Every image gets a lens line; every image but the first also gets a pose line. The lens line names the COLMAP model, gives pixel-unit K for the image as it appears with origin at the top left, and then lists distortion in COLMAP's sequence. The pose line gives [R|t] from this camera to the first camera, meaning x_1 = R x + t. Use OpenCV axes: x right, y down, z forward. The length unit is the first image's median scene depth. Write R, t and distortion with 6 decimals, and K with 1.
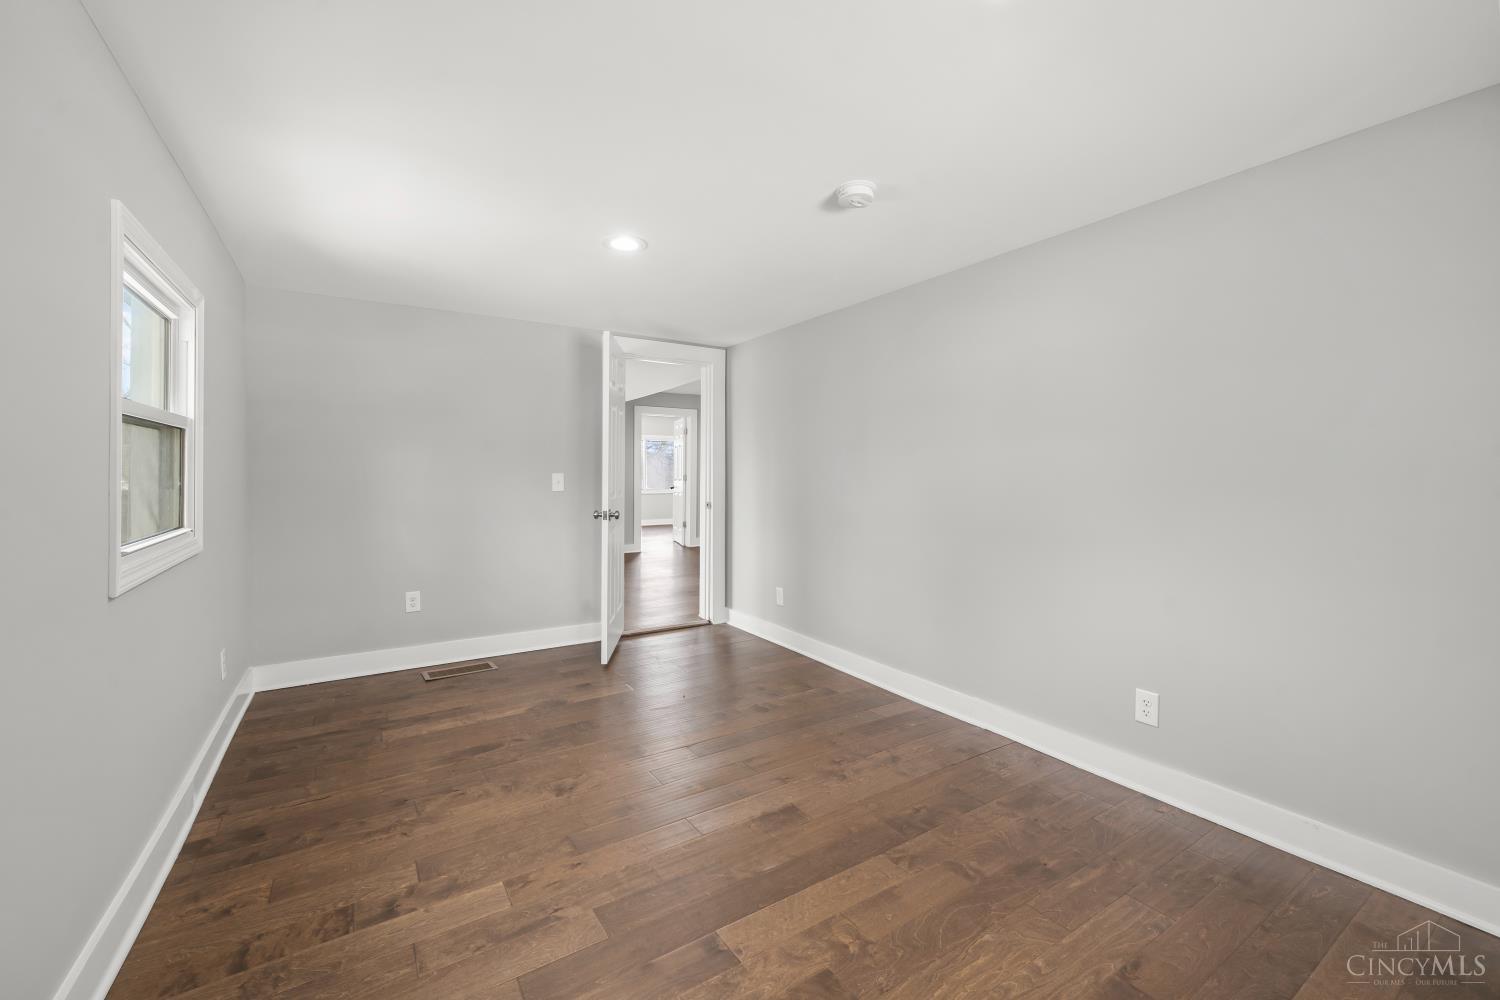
lens RADIAL K [[612.1, 0, 752.4], [0, 612.1, 476.8], [0, 0, 1]] dist [-0.000227, -0.000093]
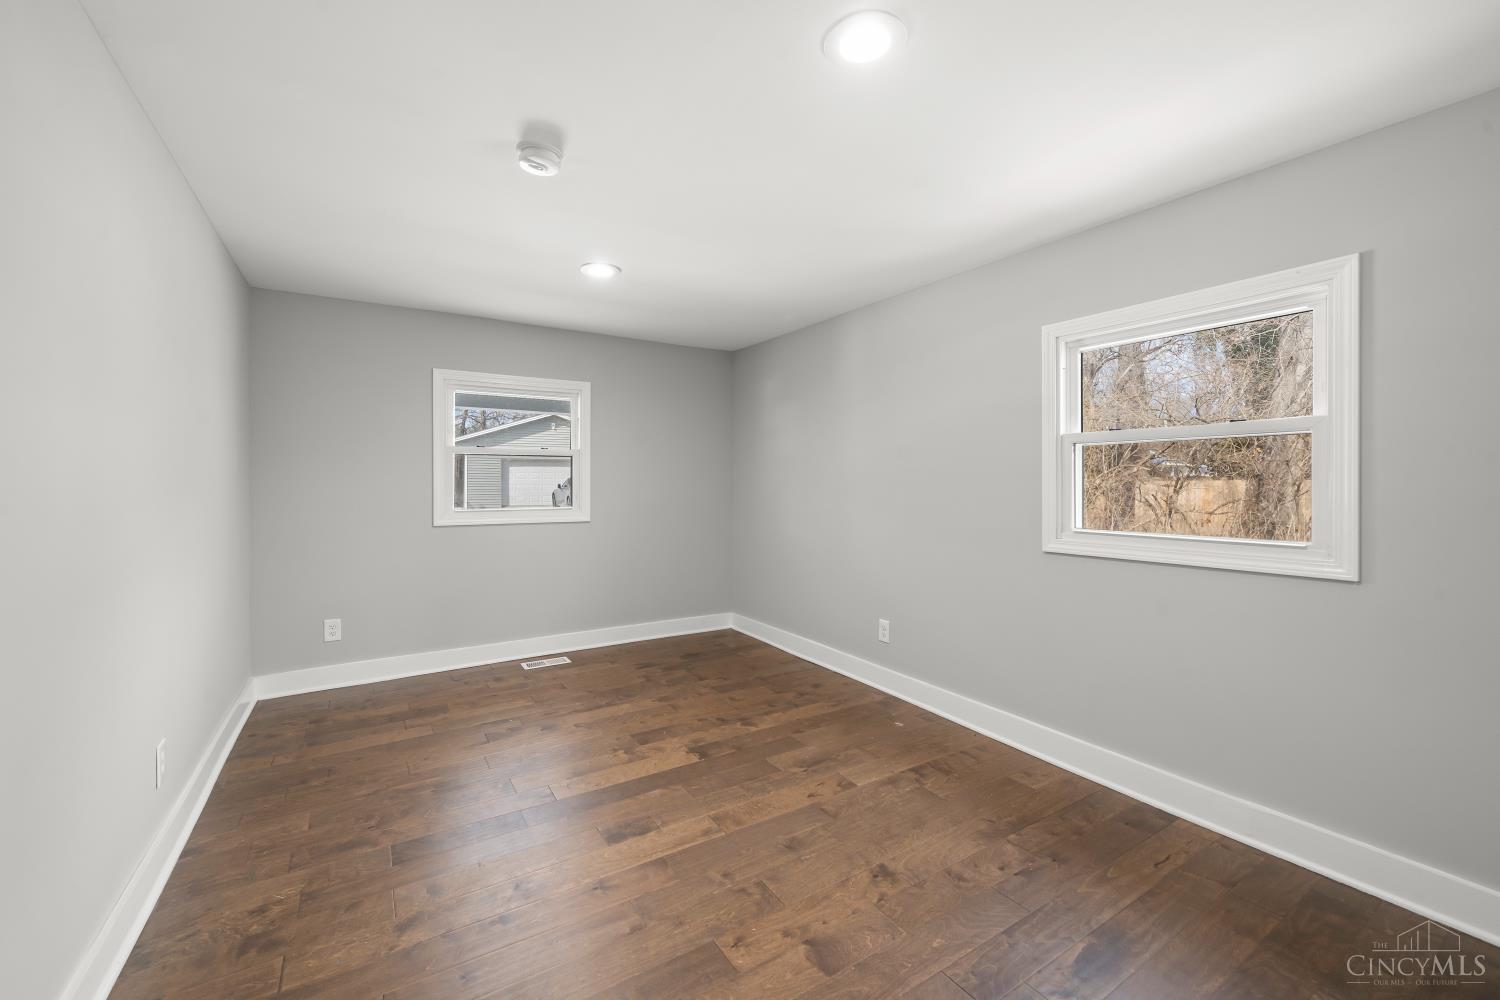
lens RADIAL K [[612.1, 0, 752.4], [0, 612.1, 476.8], [0, 0, 1]] dist [-0.000227, -0.000093]
pose [[-0.999962, -0.006480, 0.005911, -0.170966], [-0.006523, 0.999952, -0.007265, -0.000491], [-0.005864, -0.007303, -0.999956, 2.210616]]
